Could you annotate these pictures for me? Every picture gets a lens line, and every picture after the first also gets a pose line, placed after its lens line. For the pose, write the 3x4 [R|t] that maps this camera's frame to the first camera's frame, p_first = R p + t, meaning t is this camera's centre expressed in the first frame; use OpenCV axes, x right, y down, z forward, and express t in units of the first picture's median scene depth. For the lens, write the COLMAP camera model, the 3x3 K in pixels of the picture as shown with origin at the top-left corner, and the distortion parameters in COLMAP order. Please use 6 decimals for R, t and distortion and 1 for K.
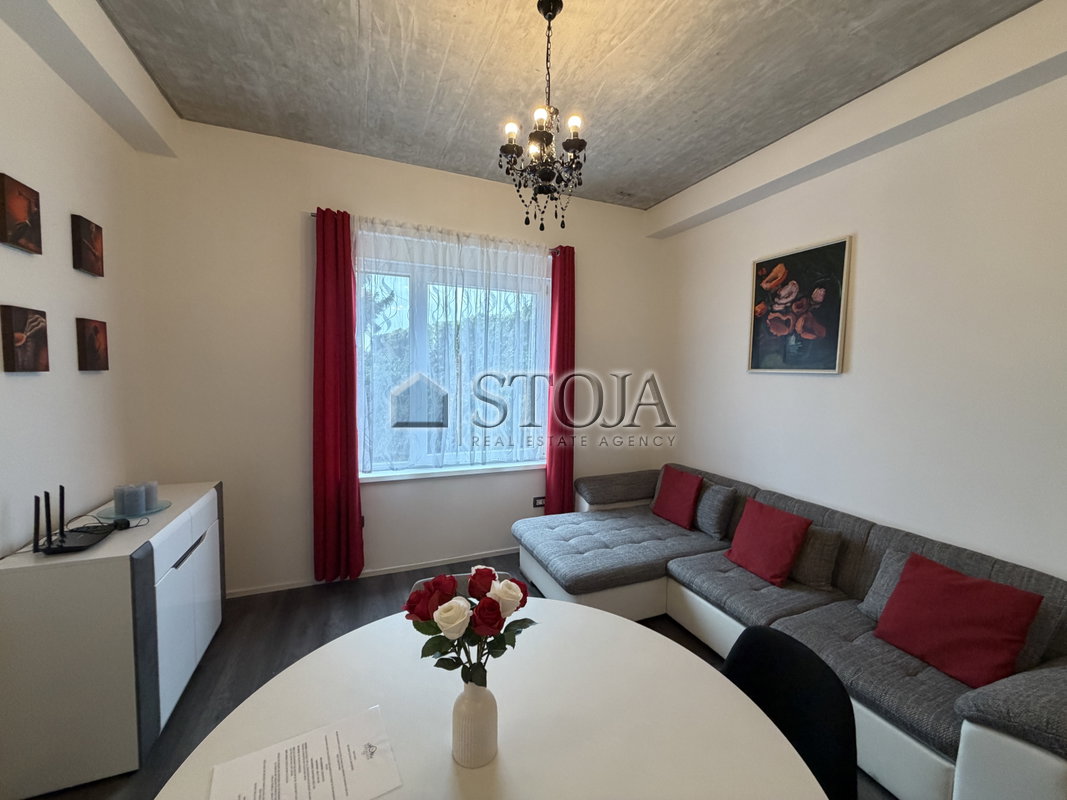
lens RADIAL K [[423.1, 0, 531.0], [0, 423.1, 399.0], [0, 0, 1]] dist [-0.002305, 0.001057]
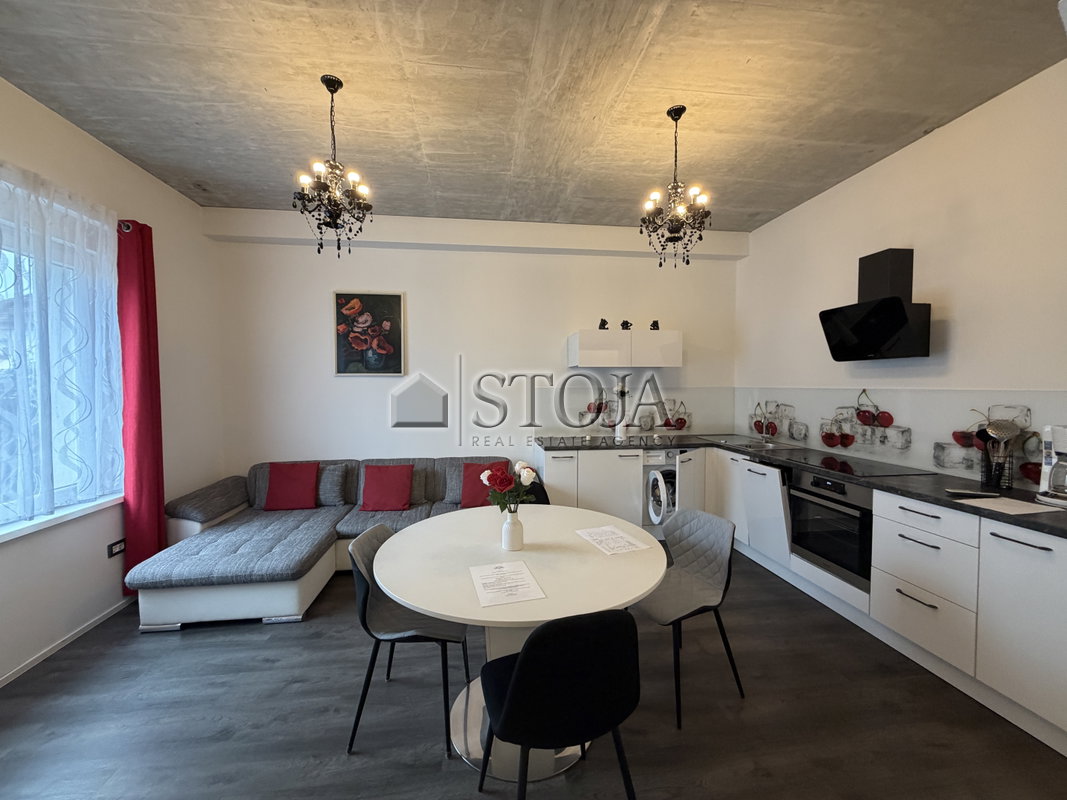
lens RADIAL K [[423.1, 0, 527.8], [0, 423.1, 398.6], [0, 0, 1]] dist [-0.002305, 0.001057]
pose [[0.265272, -0.052547, 0.962741, -0.616820], [0.072550, 0.996771, 0.034414, 0.005020], [-0.961440, 0.060718, 0.268228, 0.091997]]
